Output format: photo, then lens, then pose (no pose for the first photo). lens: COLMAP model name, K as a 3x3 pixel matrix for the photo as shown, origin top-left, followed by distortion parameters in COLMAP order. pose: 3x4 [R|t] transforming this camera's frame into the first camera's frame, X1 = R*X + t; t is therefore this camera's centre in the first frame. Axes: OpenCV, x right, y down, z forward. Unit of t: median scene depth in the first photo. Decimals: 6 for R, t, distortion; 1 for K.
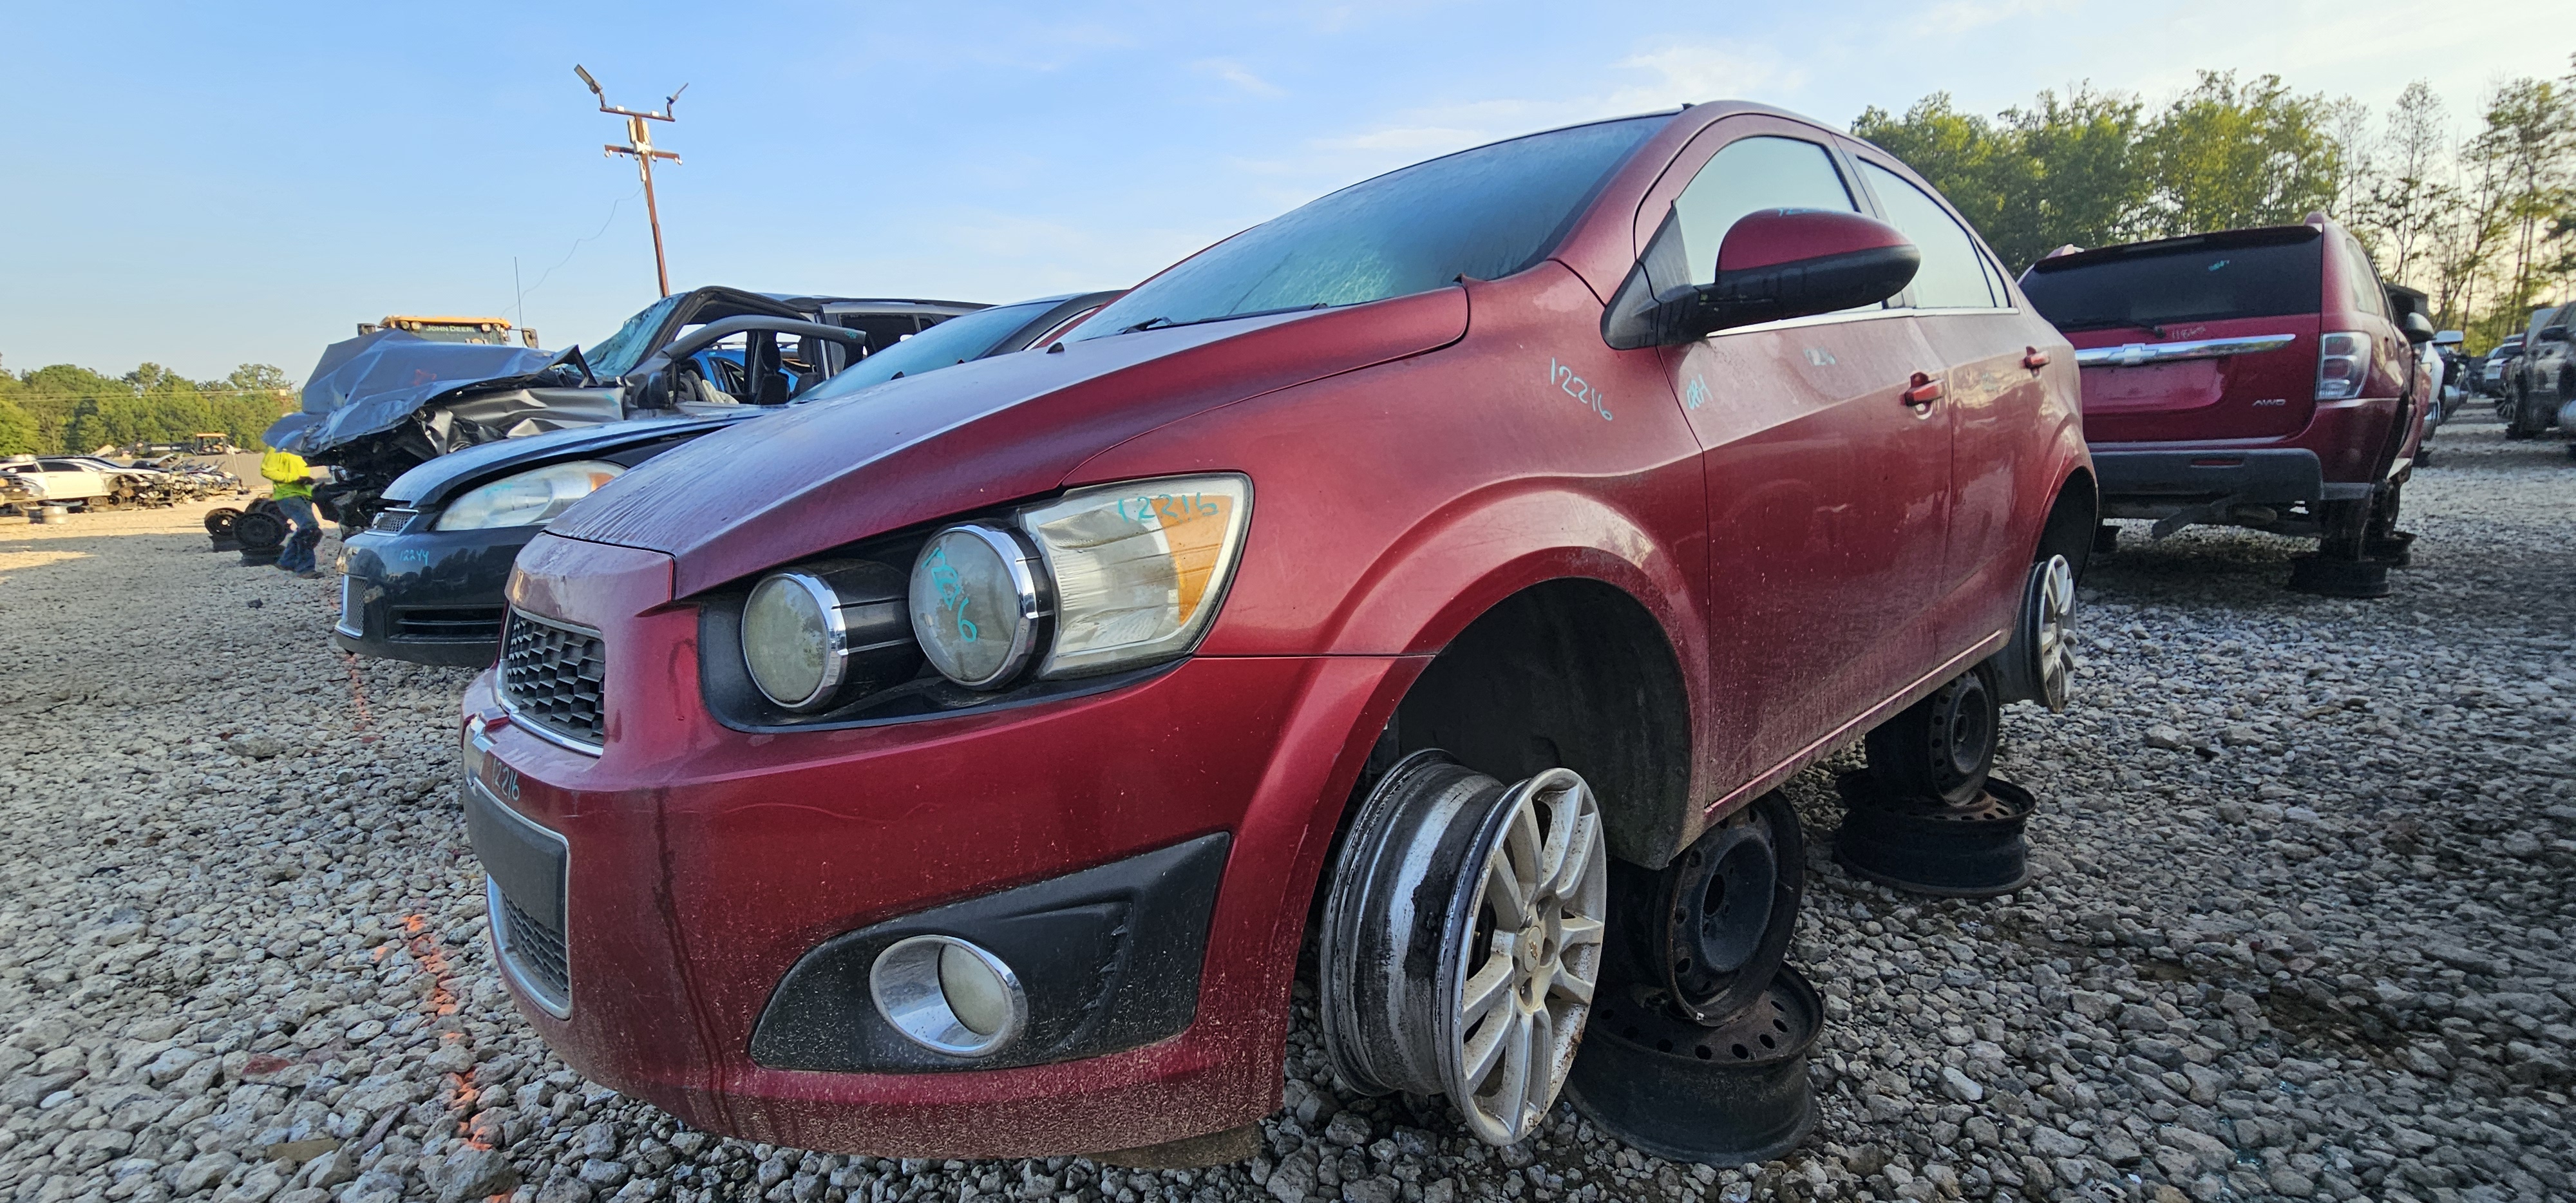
lens RADIAL K [[1064.3, 0, 1299.5], [0, 1064.3, 600.2], [0, 0, 1]] dist [-0.003143, -0.000593]
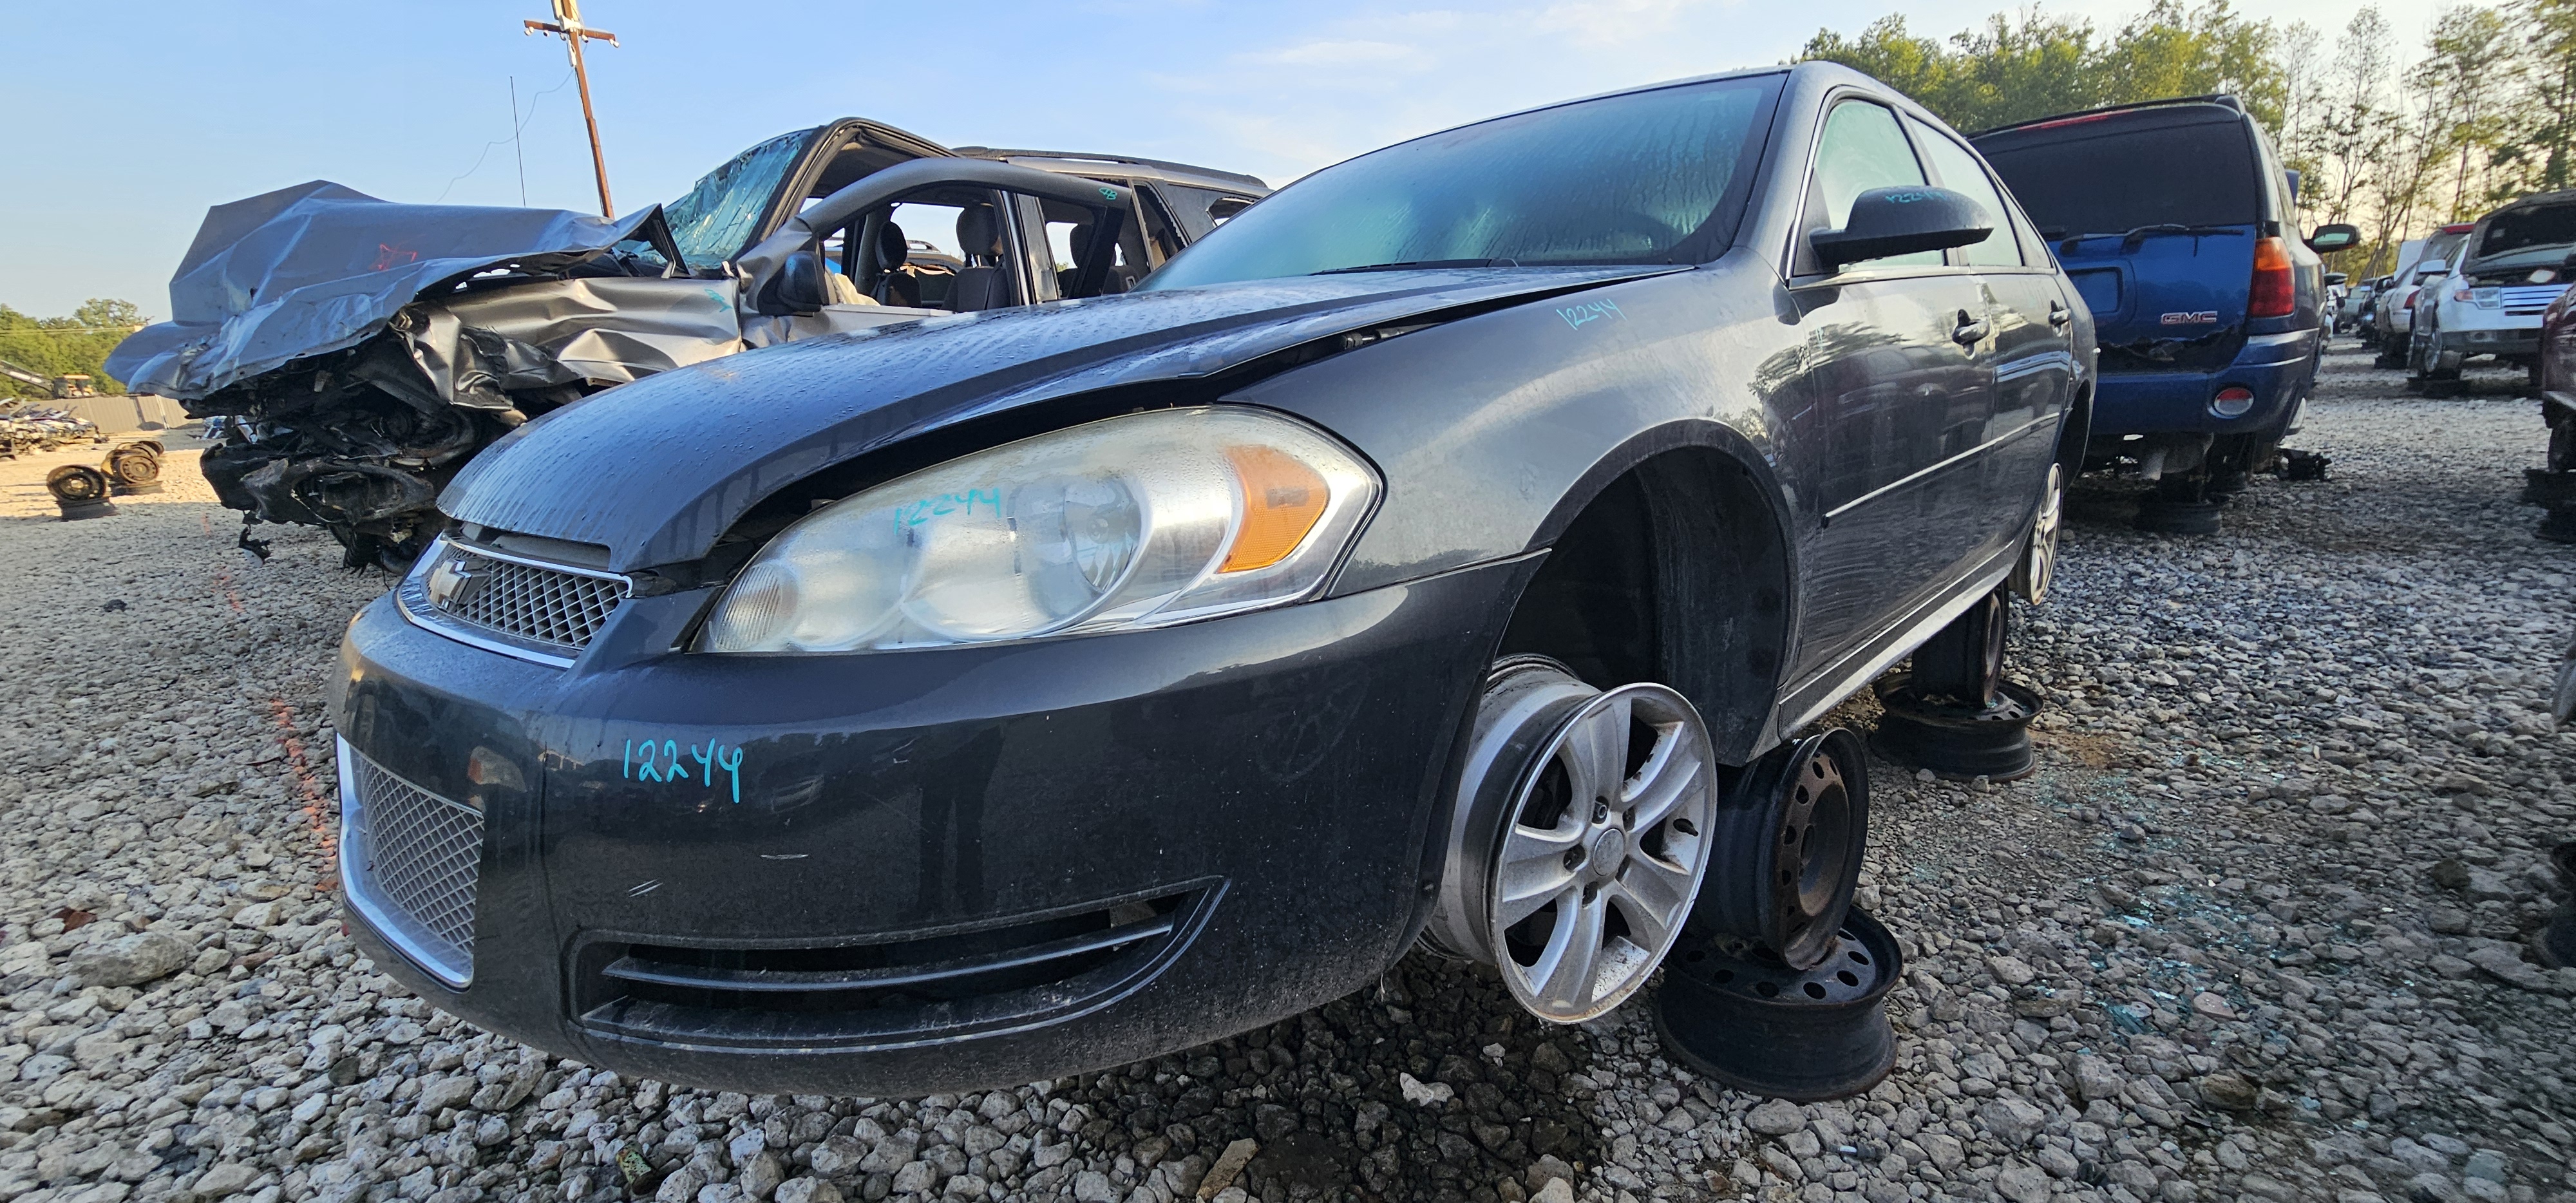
lens RADIAL K [[1062.5, 0, 1300.5], [0, 1062.5, 598.1], [0, 0, 1]] dist [-0.002119, -0.000780]
pose [[0.998092, -0.019040, 0.058728, -0.026582], [0.015606, 0.998172, 0.058388, -0.003736], [-0.059733, -0.057360, 0.996565, 0.027738]]
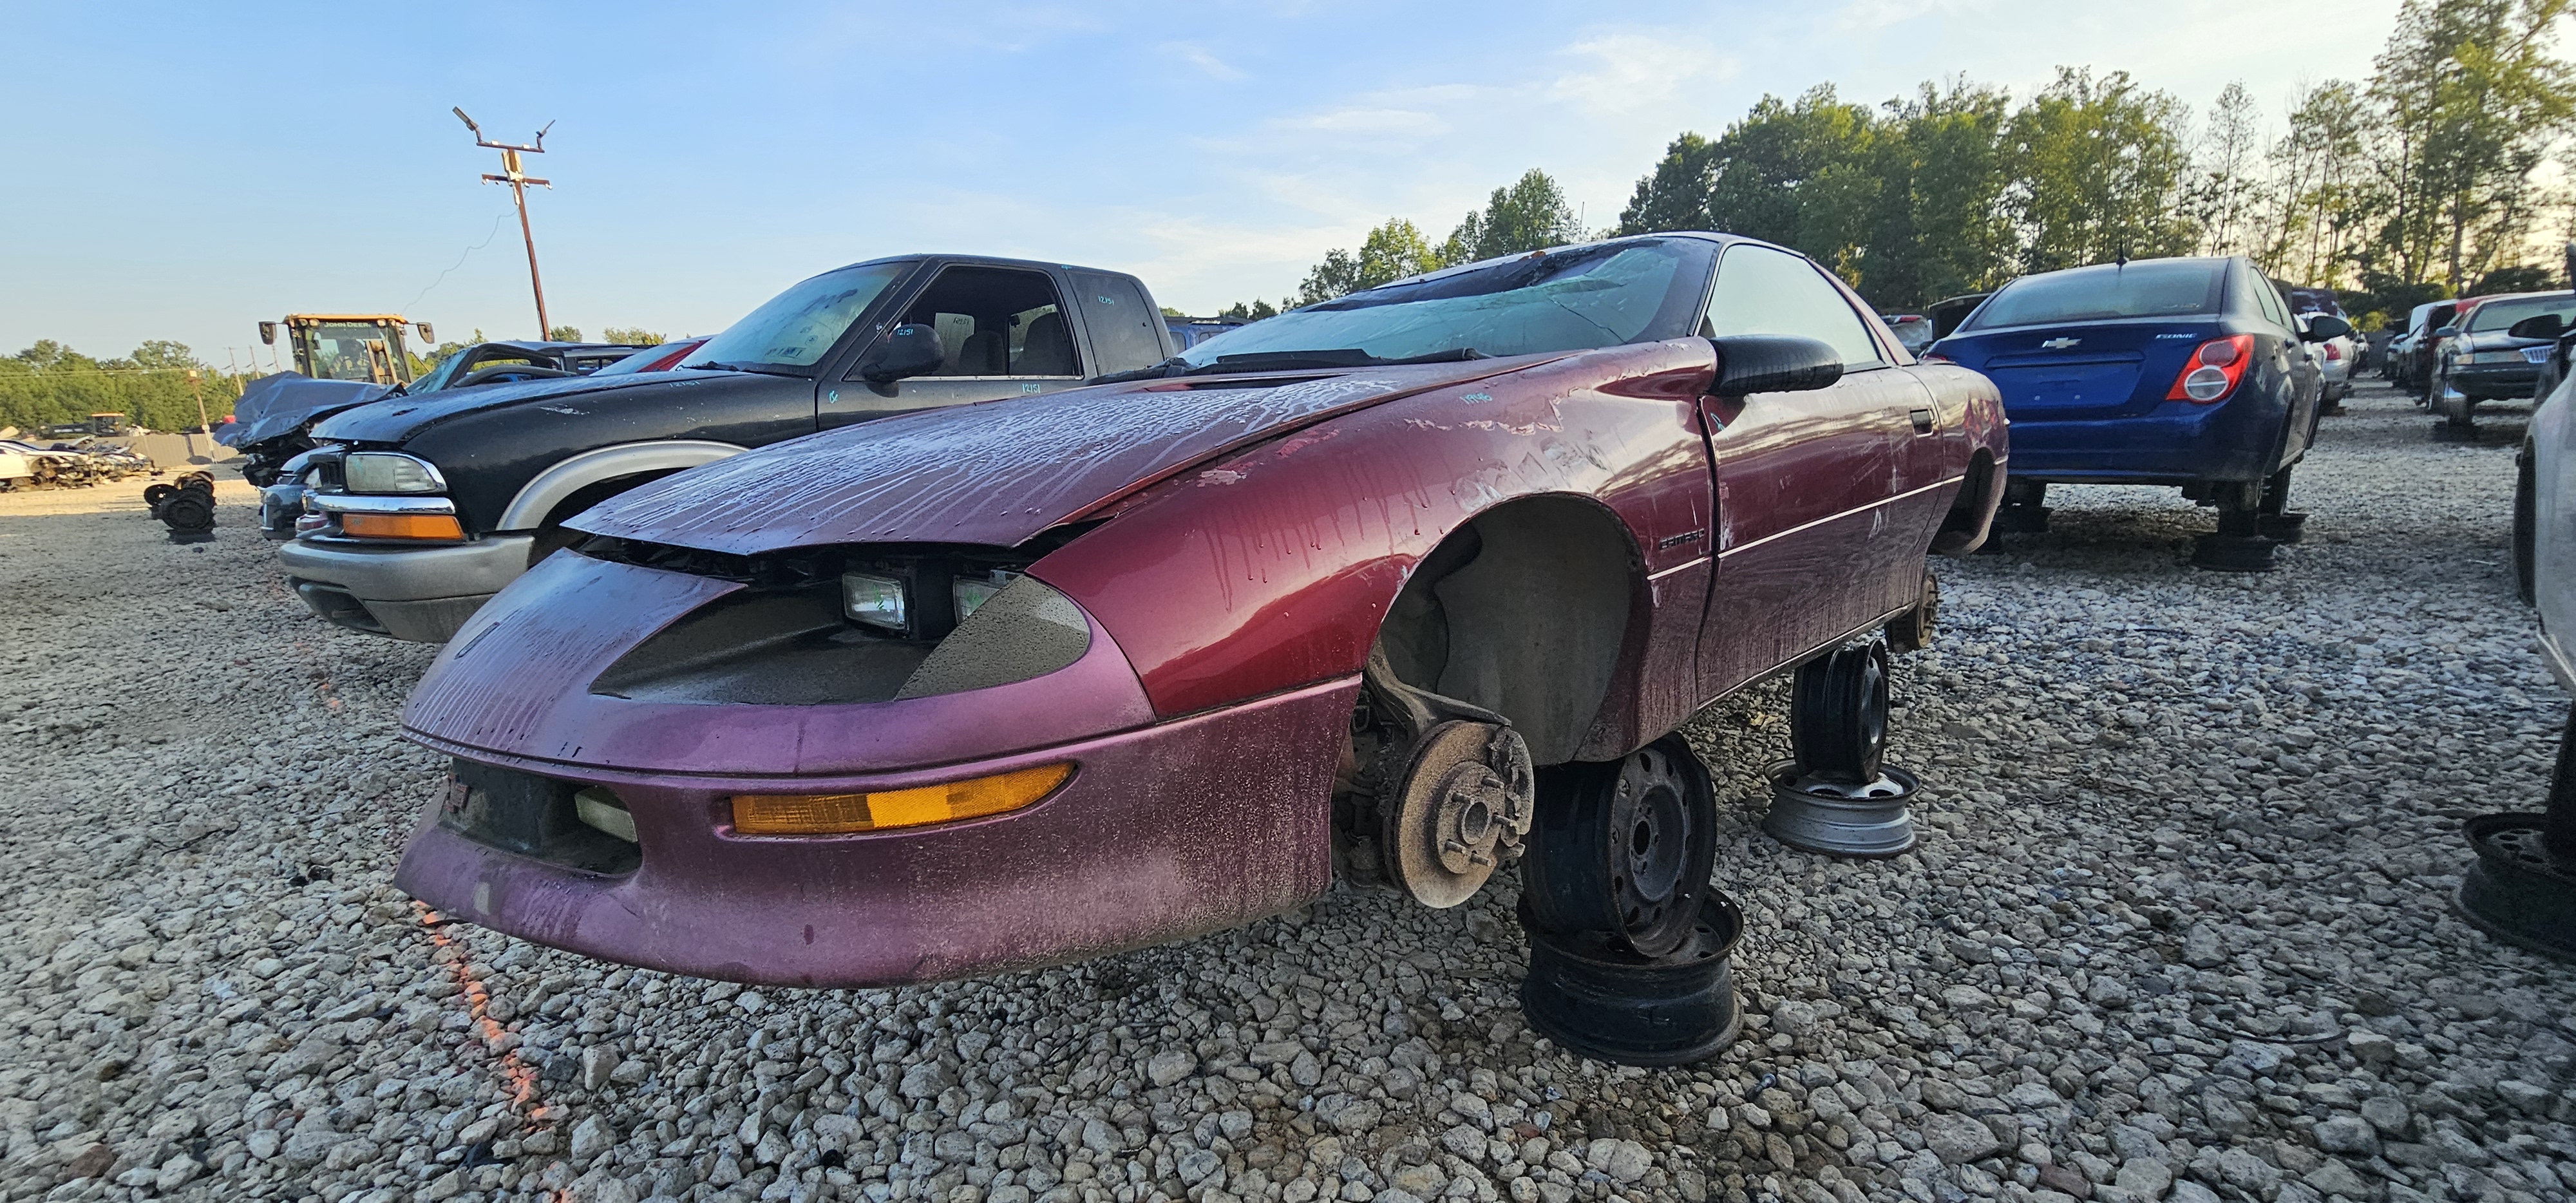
lens RADIAL K [[1064.0, 0, 1300.2], [0, 1064.0, 597.6], [0, 0, 1]] dist [-0.002325, -0.000955]
pose [[0.999091, -0.010218, 0.041396, 0.051746], [0.009373, 0.999745, 0.020551, 0.006411], [-0.041596, -0.020145, 0.998931, -0.057918]]
